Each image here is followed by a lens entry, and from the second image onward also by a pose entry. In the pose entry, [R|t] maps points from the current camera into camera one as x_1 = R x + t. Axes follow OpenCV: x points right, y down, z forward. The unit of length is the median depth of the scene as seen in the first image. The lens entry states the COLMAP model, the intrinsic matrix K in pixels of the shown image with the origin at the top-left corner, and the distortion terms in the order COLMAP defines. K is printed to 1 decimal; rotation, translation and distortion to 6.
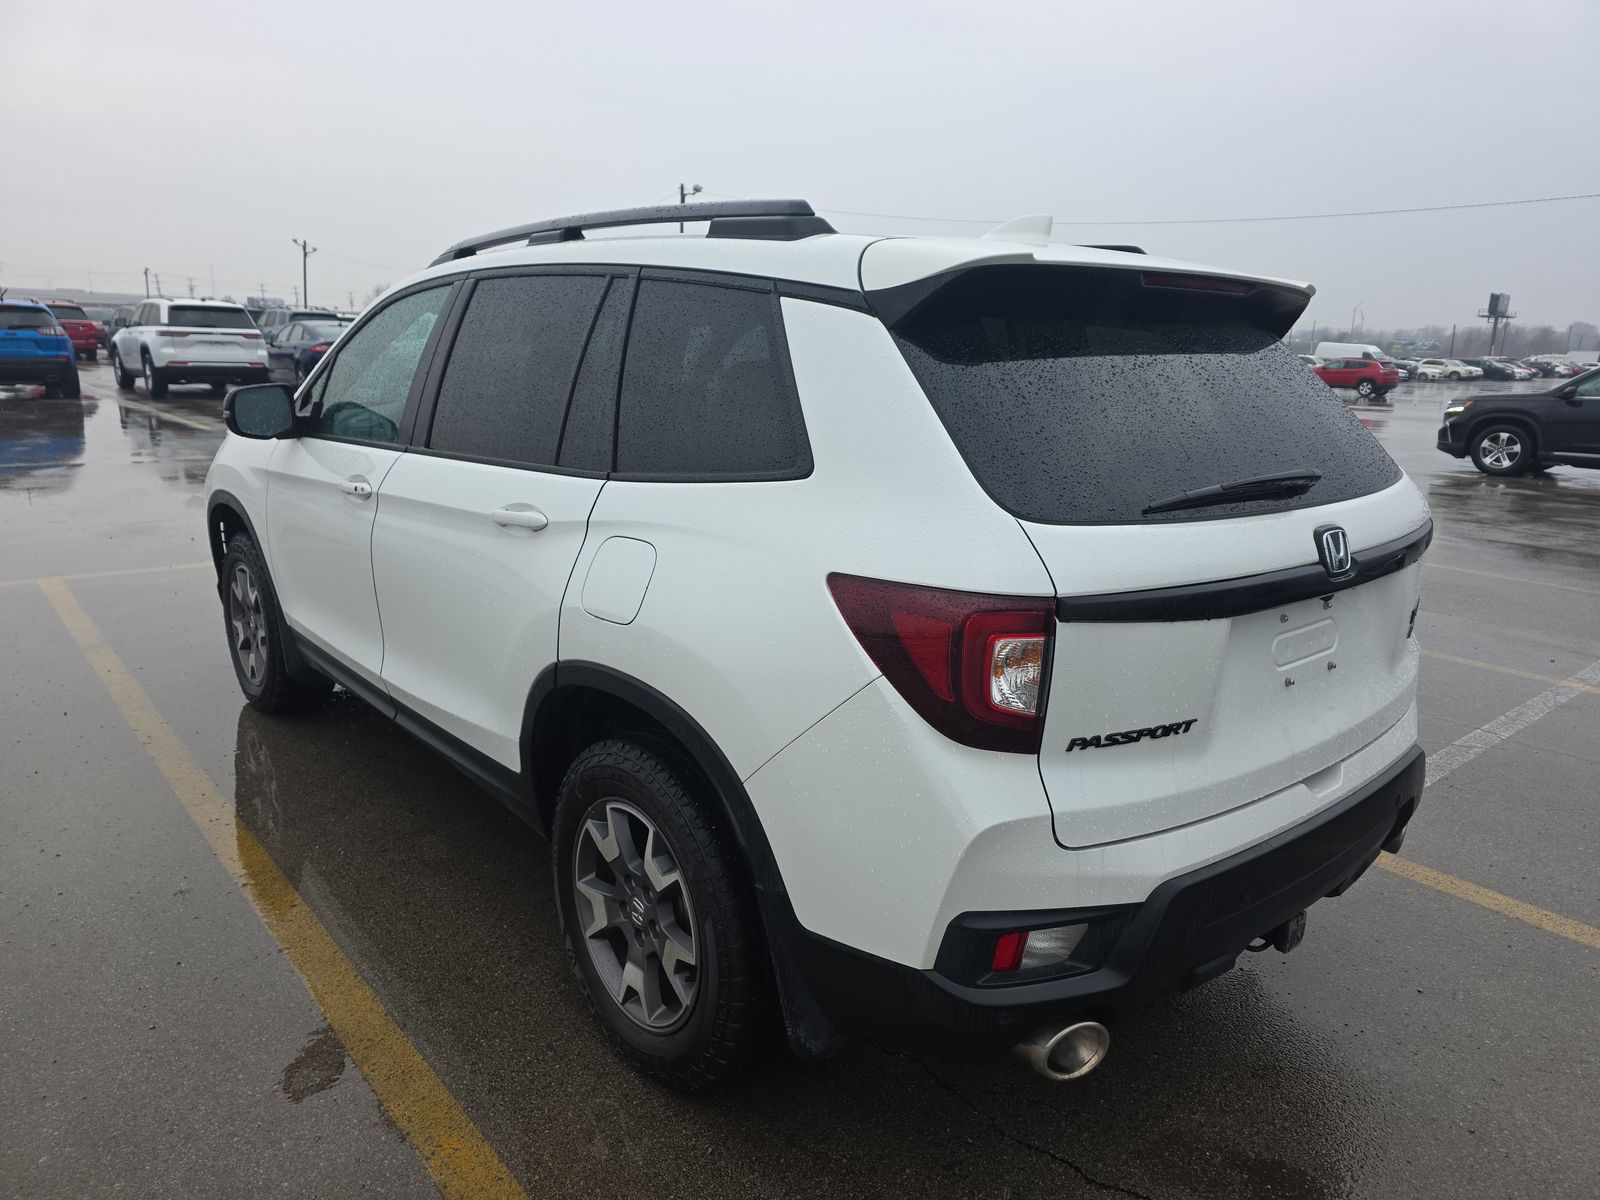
lens RADIAL K [[1152.9, 0, 800.0], [0, 1152.9, 600.0], [0, 0, 1]] dist [-0.005765, -0.007879]
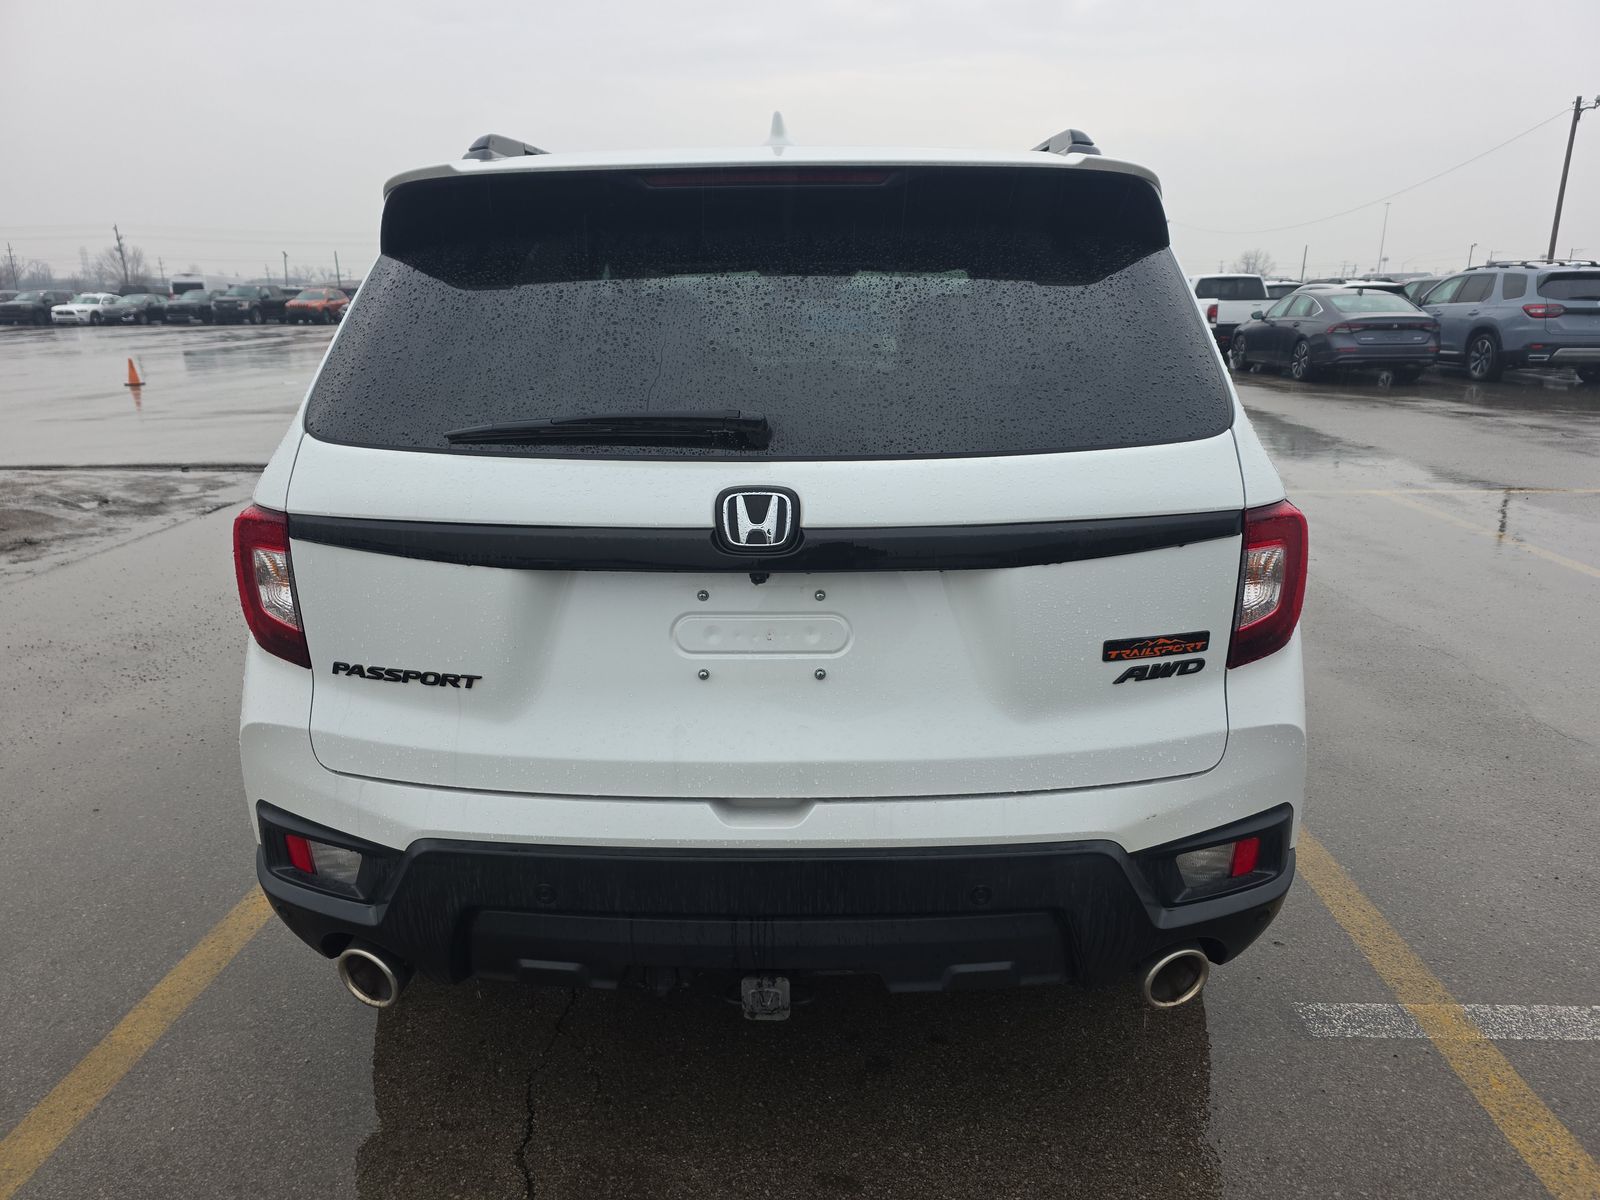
lens RADIAL K [[1152.9, 0, 800.0], [0, 1152.9, 600.0], [0, 0, 1]] dist [-0.005765, -0.007879]
pose [[0.748111, 0.155517, -0.645093, 1.129370], [-0.131563, 0.987612, 0.085518, -0.067182], [0.650401, 0.020894, 0.759304, 0.489676]]
